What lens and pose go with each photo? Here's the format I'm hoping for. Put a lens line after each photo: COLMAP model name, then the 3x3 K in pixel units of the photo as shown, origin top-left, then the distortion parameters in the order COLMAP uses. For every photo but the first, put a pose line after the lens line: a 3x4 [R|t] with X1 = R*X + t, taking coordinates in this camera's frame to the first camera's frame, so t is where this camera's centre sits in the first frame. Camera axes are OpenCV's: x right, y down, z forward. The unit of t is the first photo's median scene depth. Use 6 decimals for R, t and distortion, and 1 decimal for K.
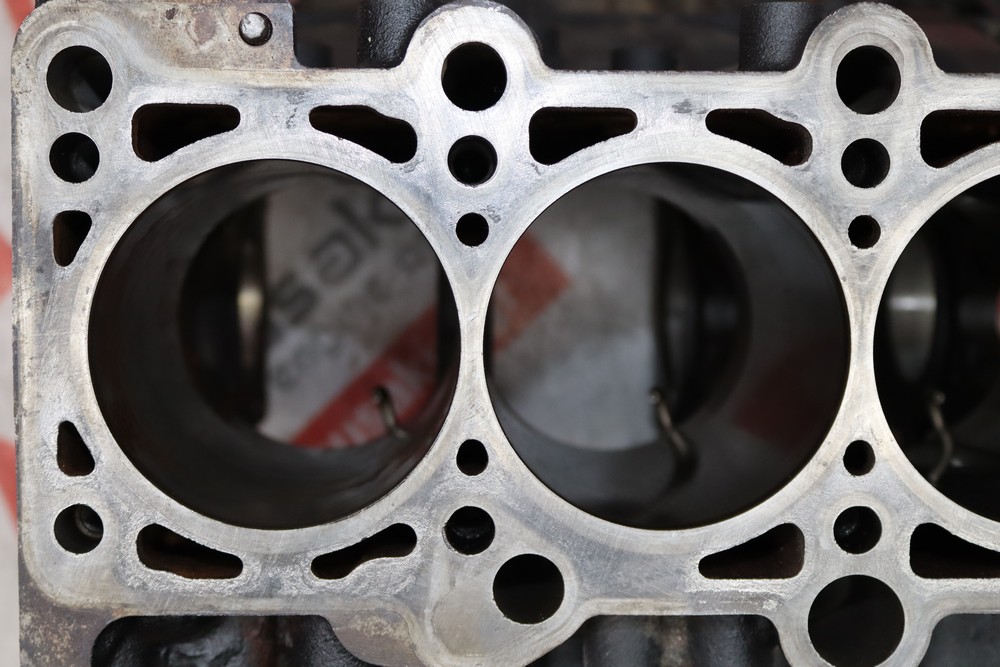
lens RADIAL K [[1613.1, 0, 501.5], [0, 1613.1, 340.6], [0, 0, 1]] dist [0.011275, 0.000000]
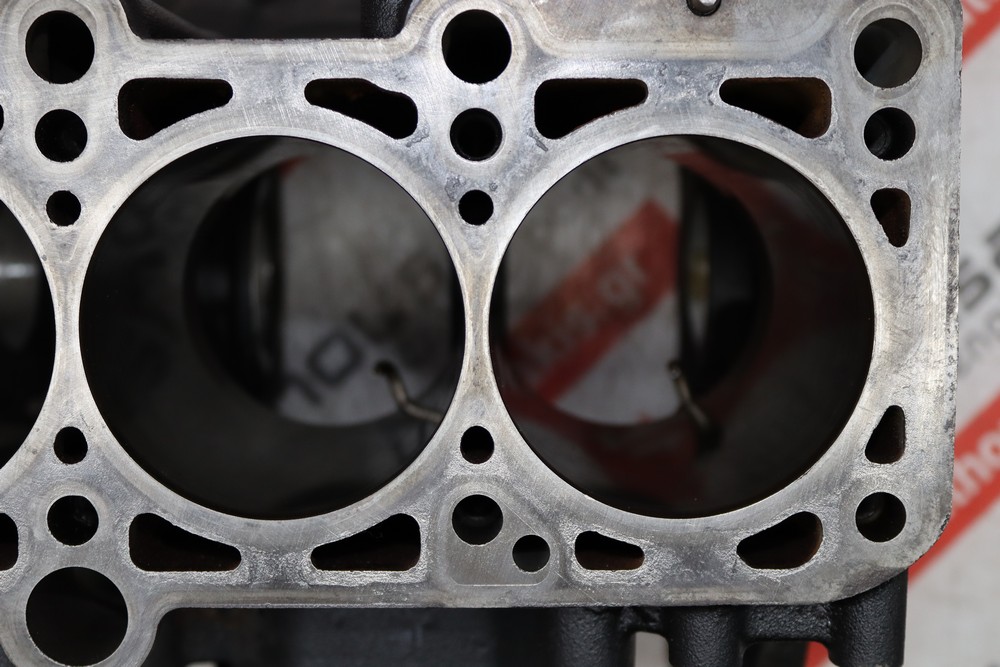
lens RADIAL K [[1613.1, 0, 501.5], [0, 1613.1, 371.1], [0, 0, 1]] dist [0.011275, 0.000000]
pose [[0.998227, -0.002659, -0.059459, 0.534677], [0.004722, 0.999391, 0.034573, -0.003110], [0.059331, -0.034792, 0.997632, 0.062824]]
